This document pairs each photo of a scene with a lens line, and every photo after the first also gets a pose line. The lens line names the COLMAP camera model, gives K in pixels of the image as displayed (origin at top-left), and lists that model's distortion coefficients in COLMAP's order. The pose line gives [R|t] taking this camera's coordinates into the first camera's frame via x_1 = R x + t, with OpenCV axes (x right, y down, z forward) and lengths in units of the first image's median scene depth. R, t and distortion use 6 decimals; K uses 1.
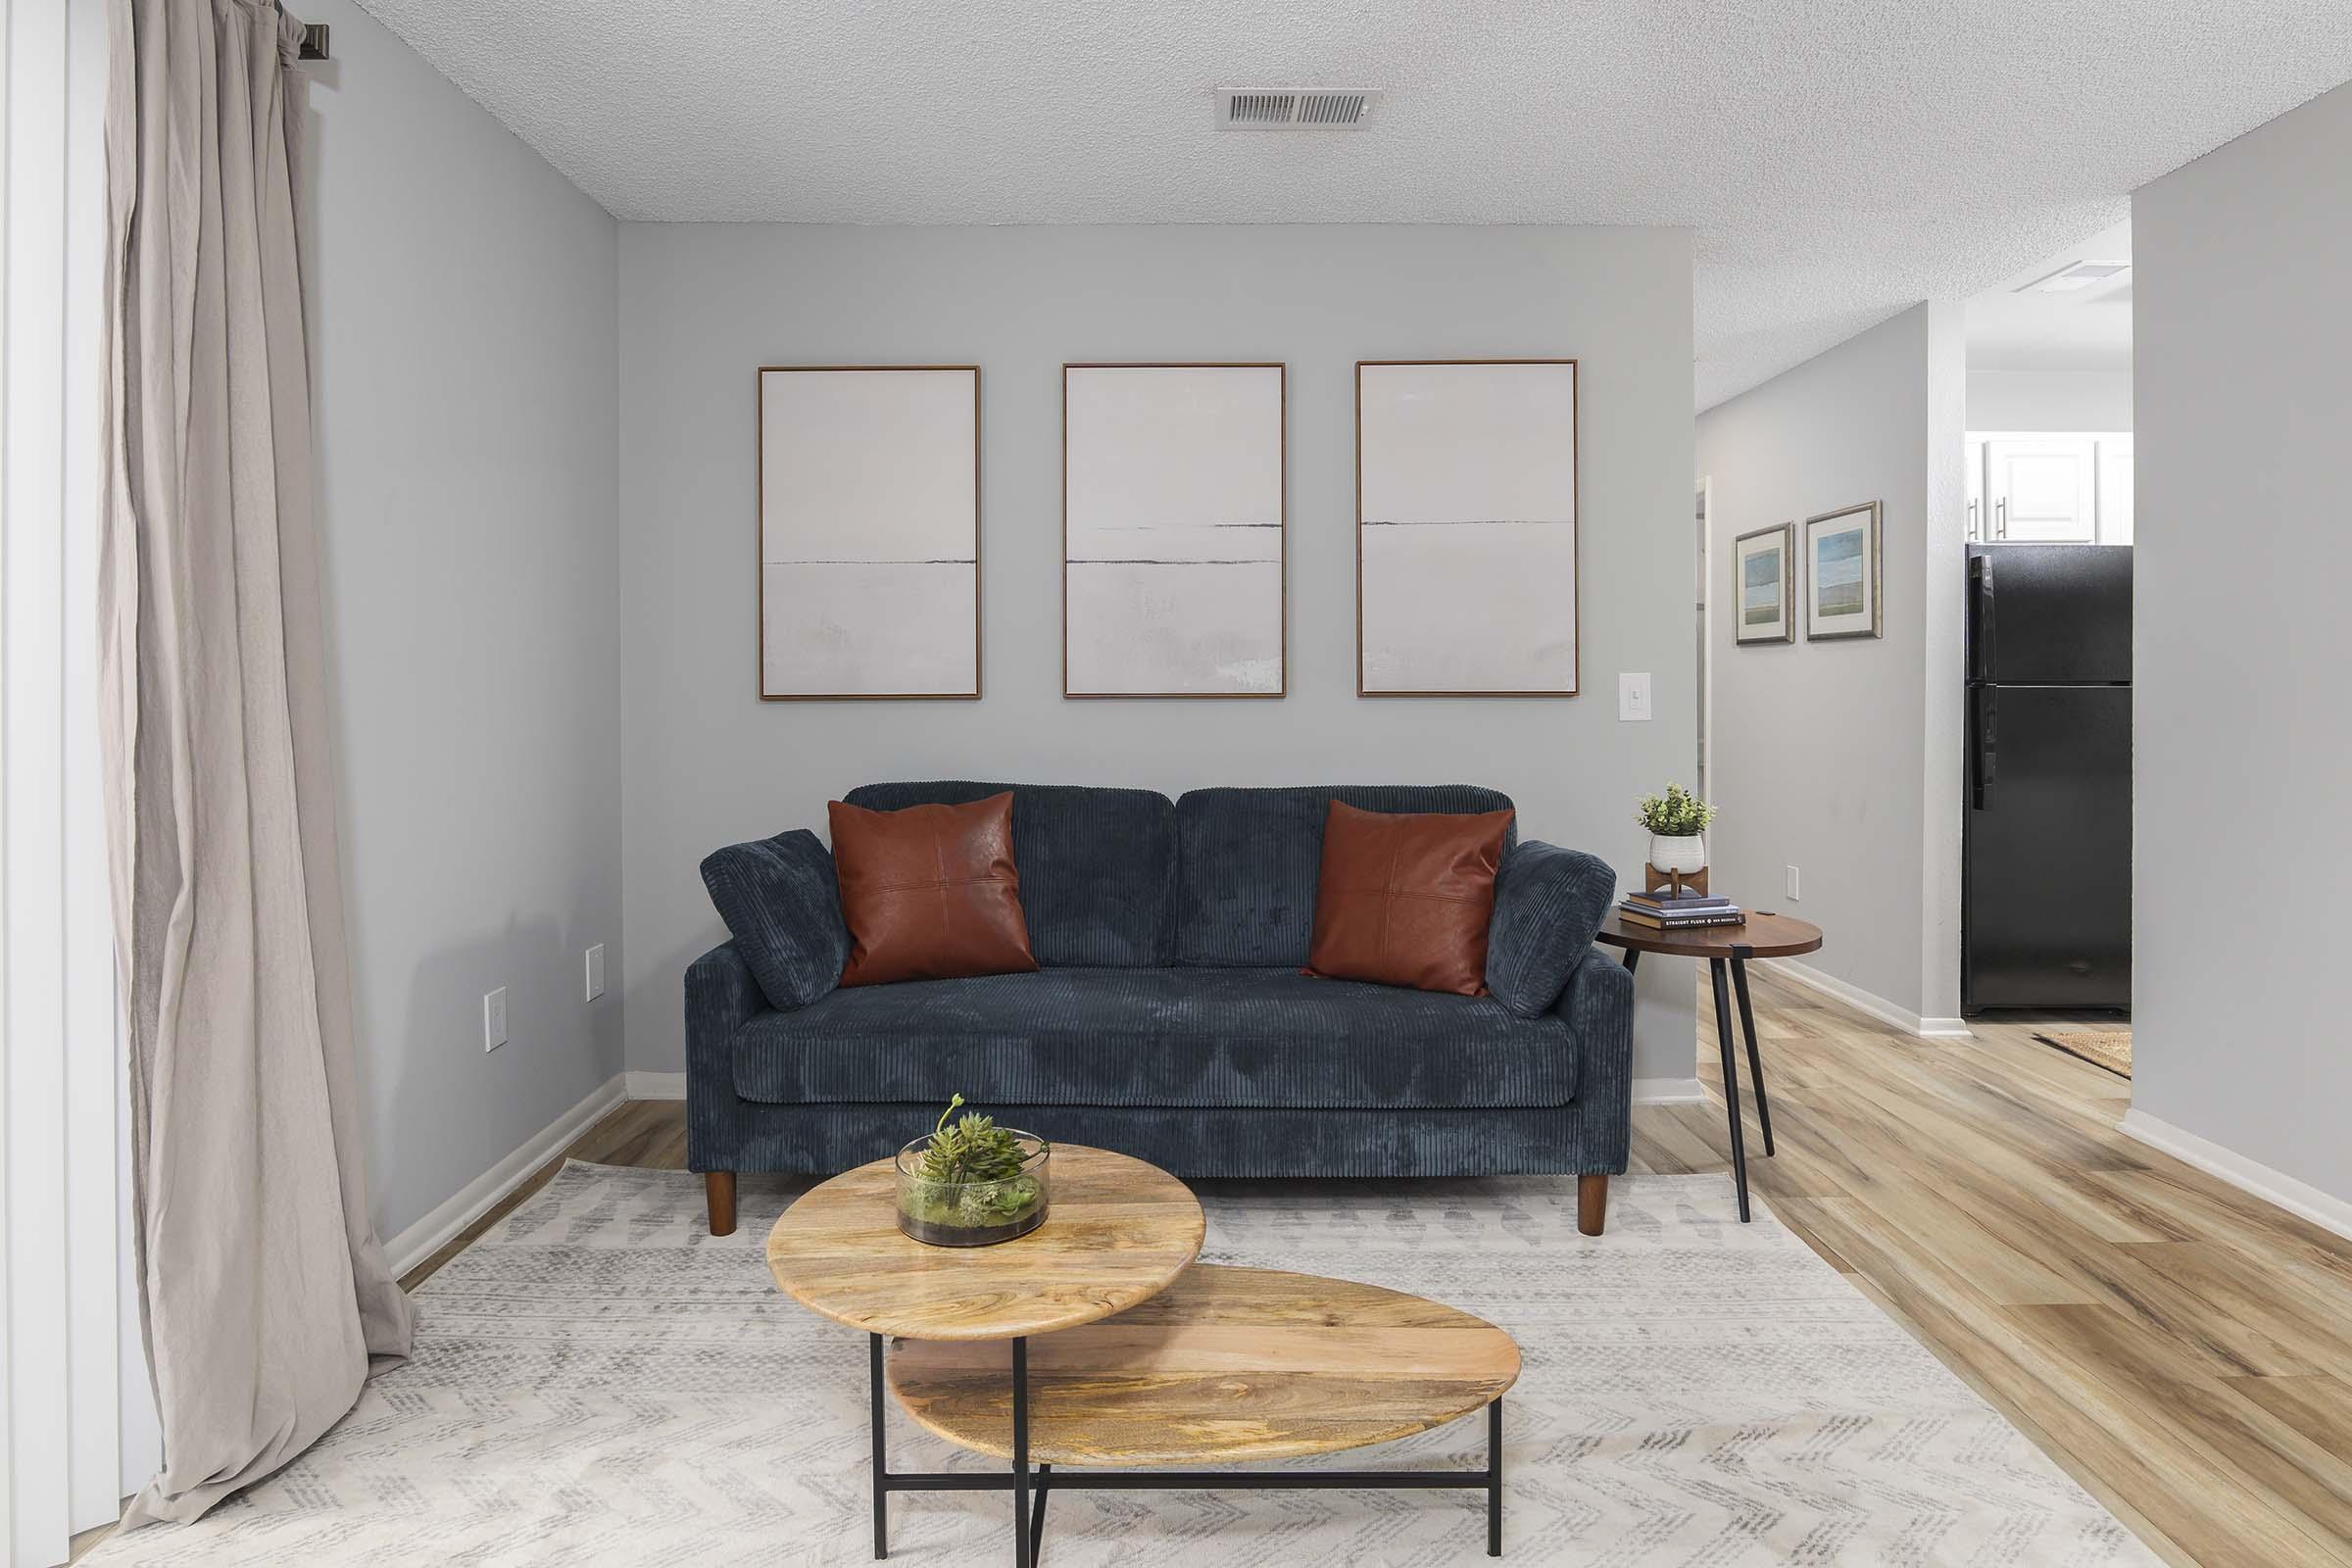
lens RADIAL K [[1244.1, 0, 1147.9], [0, 1244.1, 709.9], [0, 0, 1]] dist [-0.018246, 0.001989]
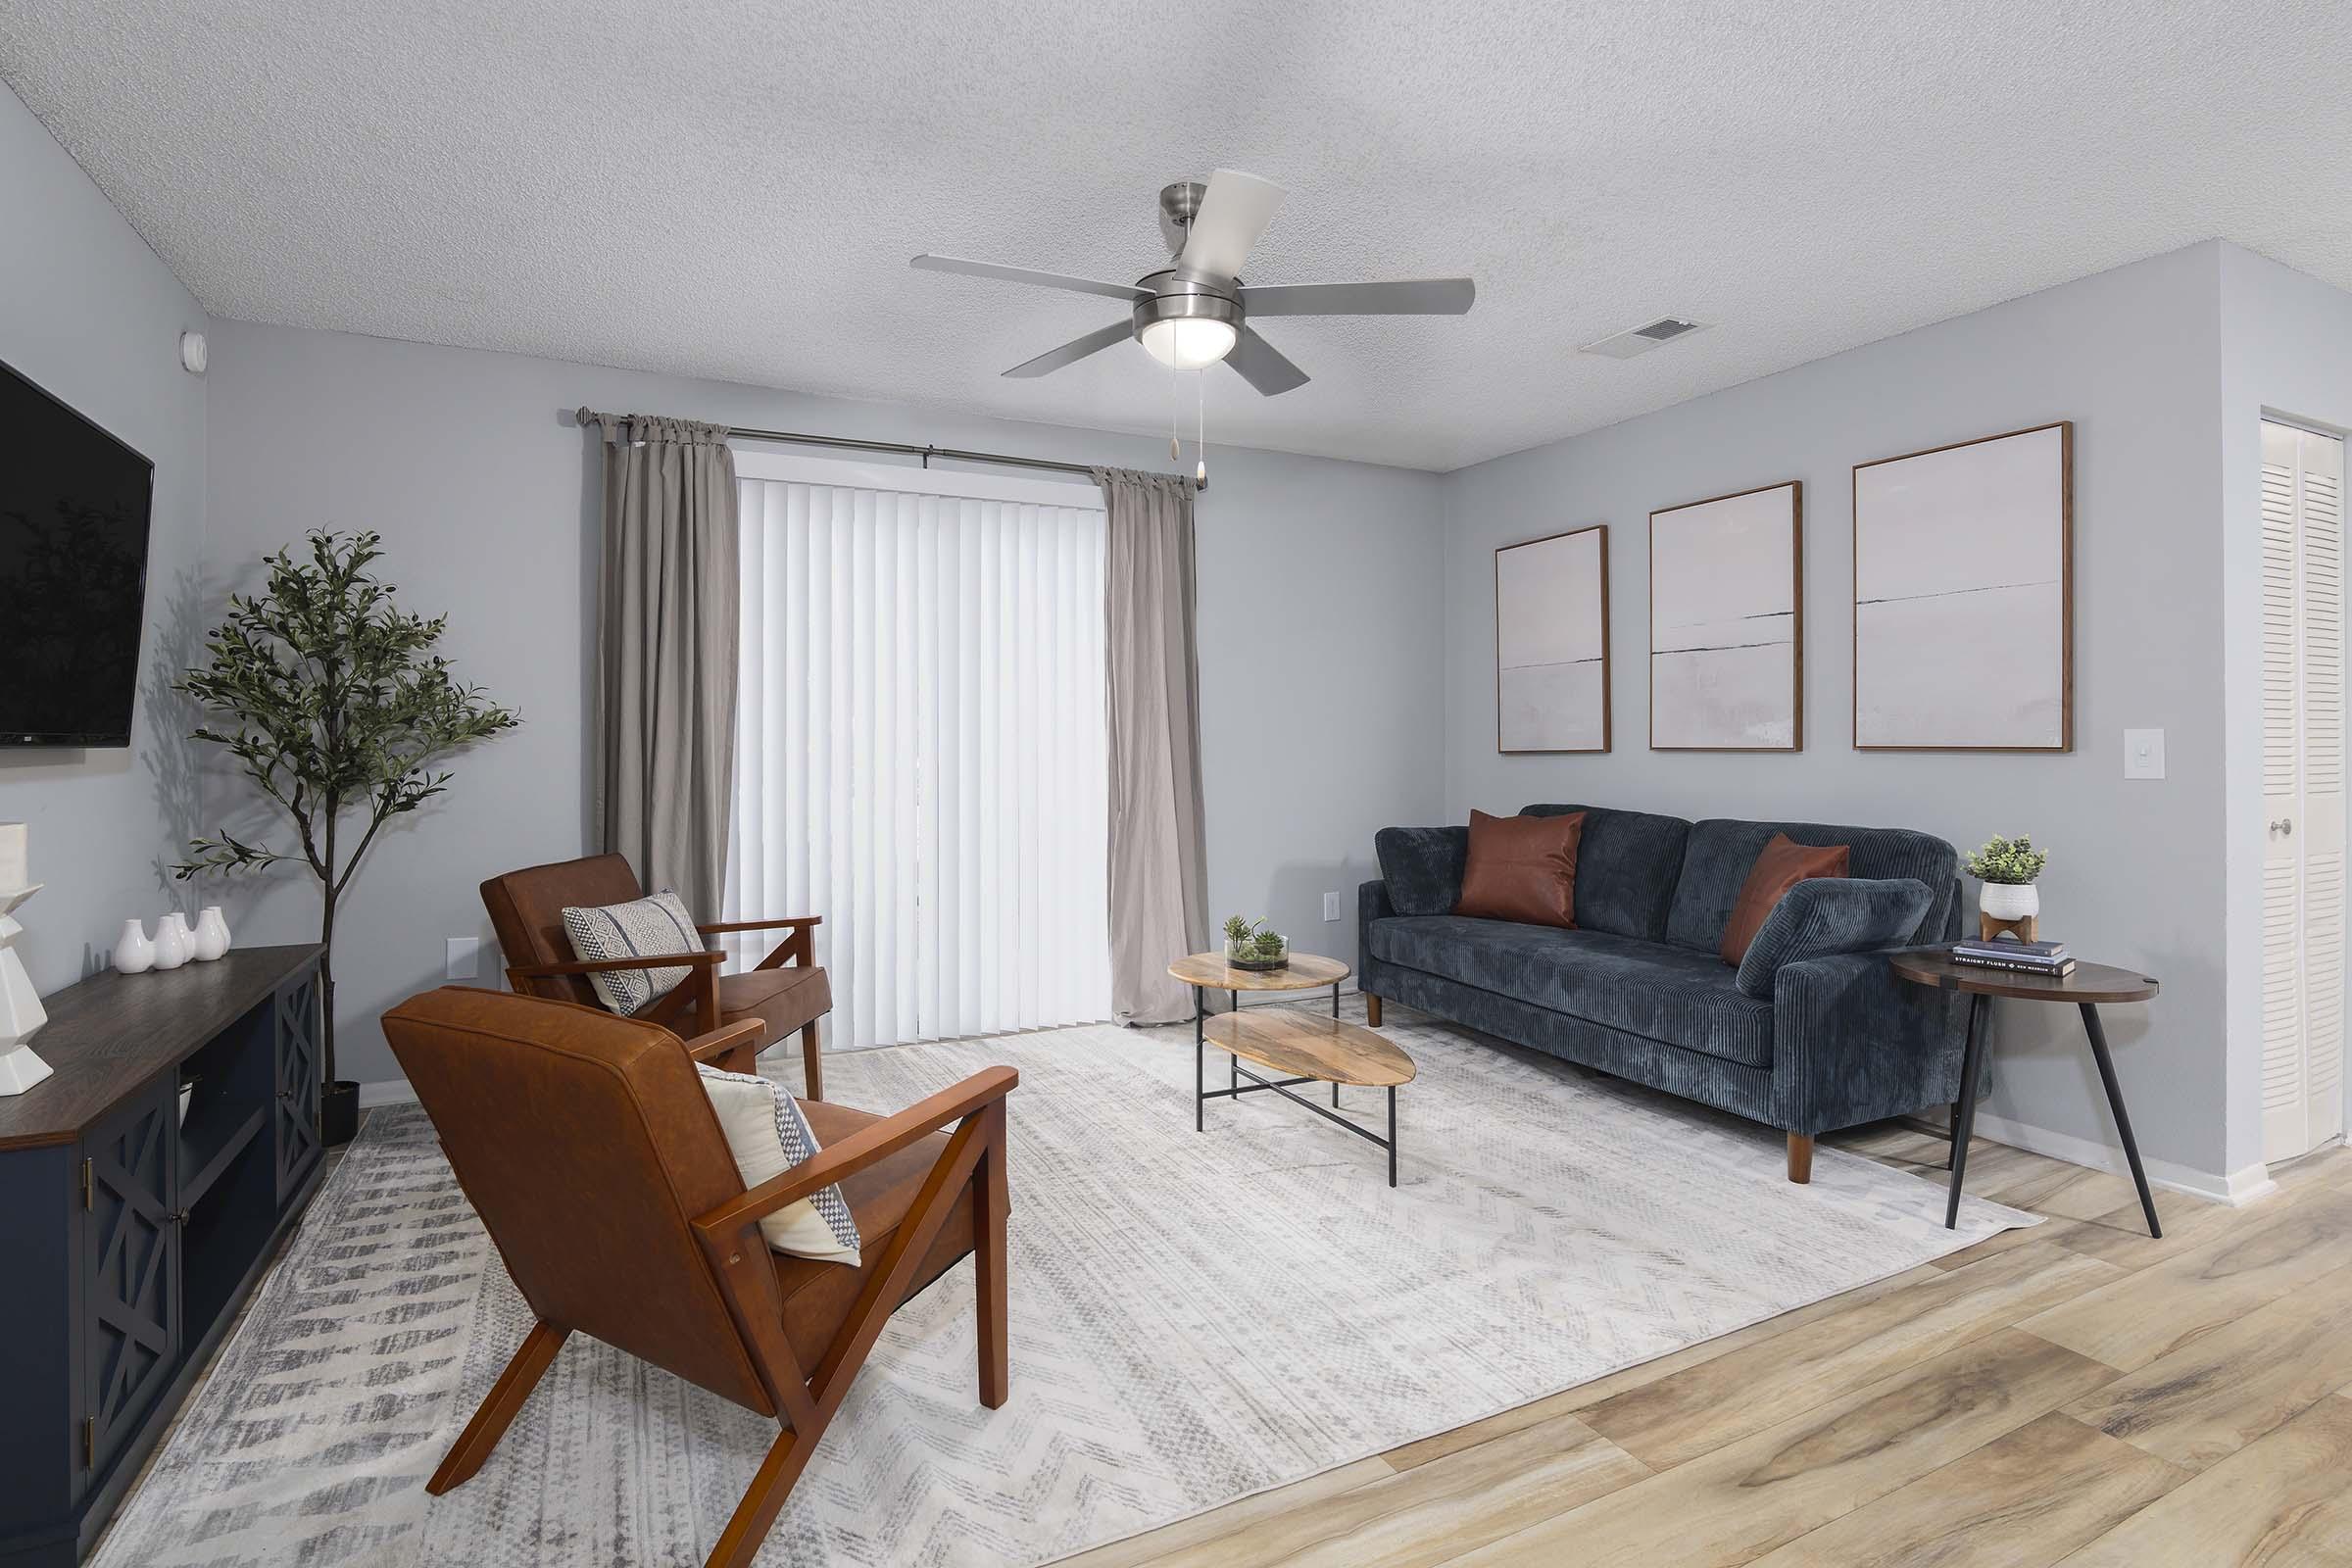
lens RADIAL K [[1151.9, 0, 1174.9], [0, 1151.9, 768.8], [0, 0, 1]] dist [0.001055, -0.000346]
pose [[0.447744, 0.019770, -0.893943, 1.119714], [-0.015827, 0.999774, 0.014183, 0.001289], [0.894022, 0.007799, 0.447955, -0.084196]]
